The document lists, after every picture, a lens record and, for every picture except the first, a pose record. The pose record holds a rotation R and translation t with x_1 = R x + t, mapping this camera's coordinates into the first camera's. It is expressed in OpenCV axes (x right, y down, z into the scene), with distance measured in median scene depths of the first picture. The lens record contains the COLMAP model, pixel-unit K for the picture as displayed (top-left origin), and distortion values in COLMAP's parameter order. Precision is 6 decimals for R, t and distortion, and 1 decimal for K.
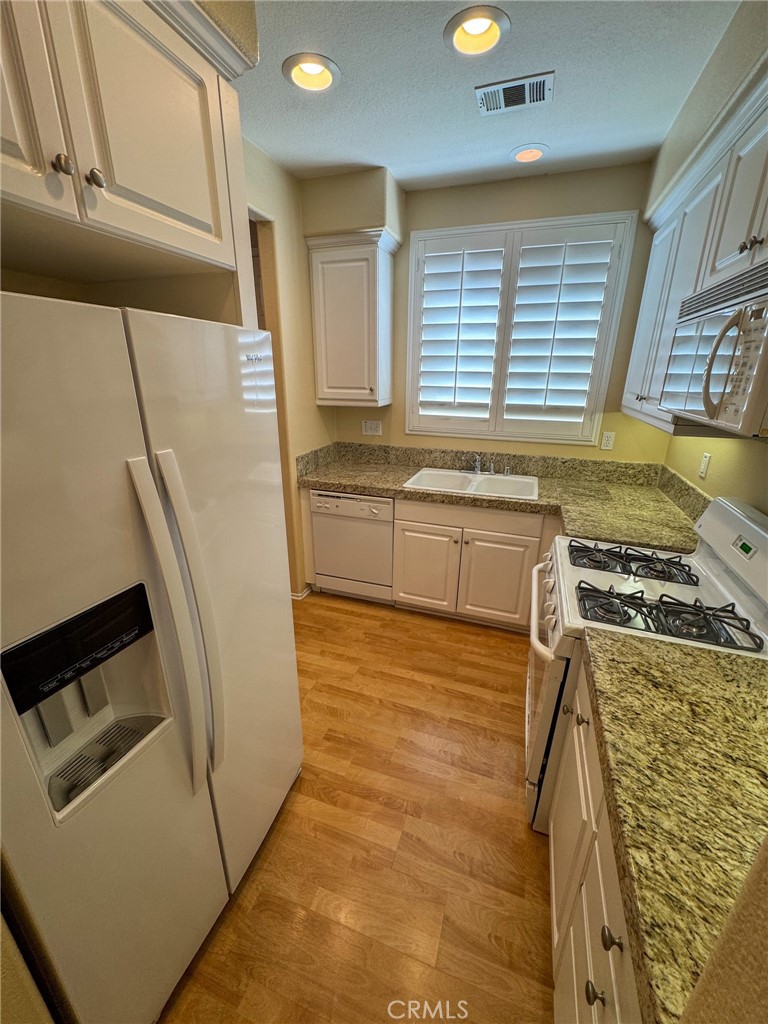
lens RADIAL K [[408.7, 0, 385.2], [0, 408.7, 511.1], [0, 0, 1]] dist [-0.001844, -0.000173]
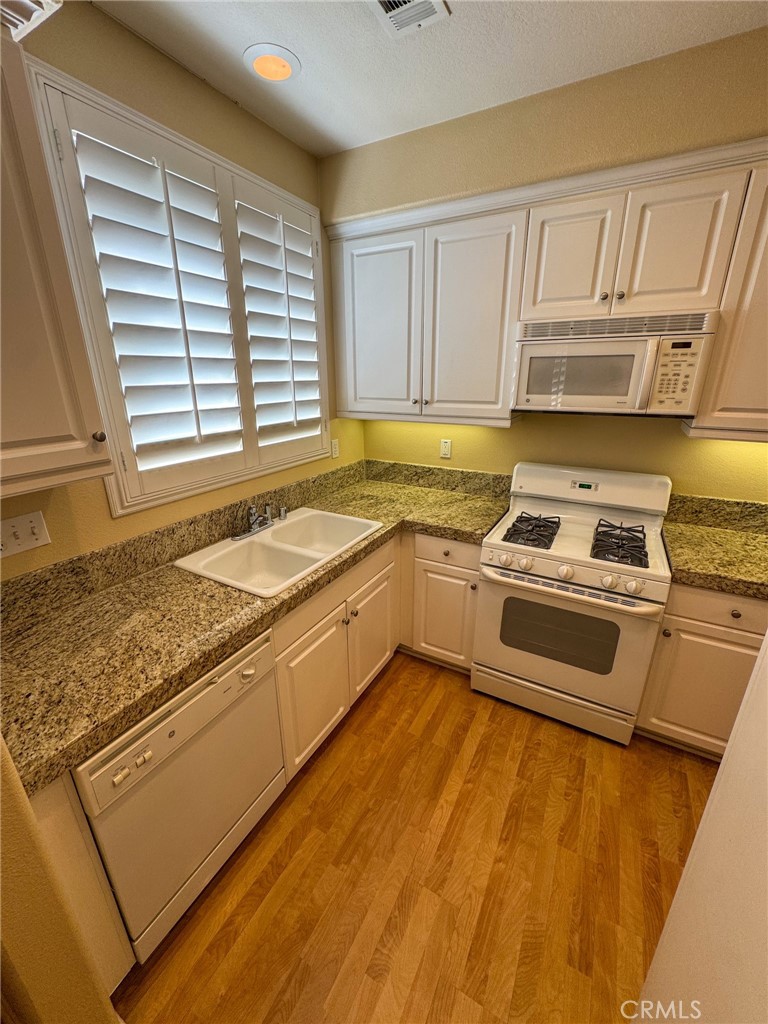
lens RADIAL K [[408.7, 0, 385.2], [0, 408.7, 511.1], [0, 0, 1]] dist [-0.001844, -0.000173]
pose [[0.169912, -0.327210, 0.929550, -0.407184], [0.328922, 0.908003, 0.259502, -0.259673], [-0.928946, 0.261657, 0.261907, 0.696783]]
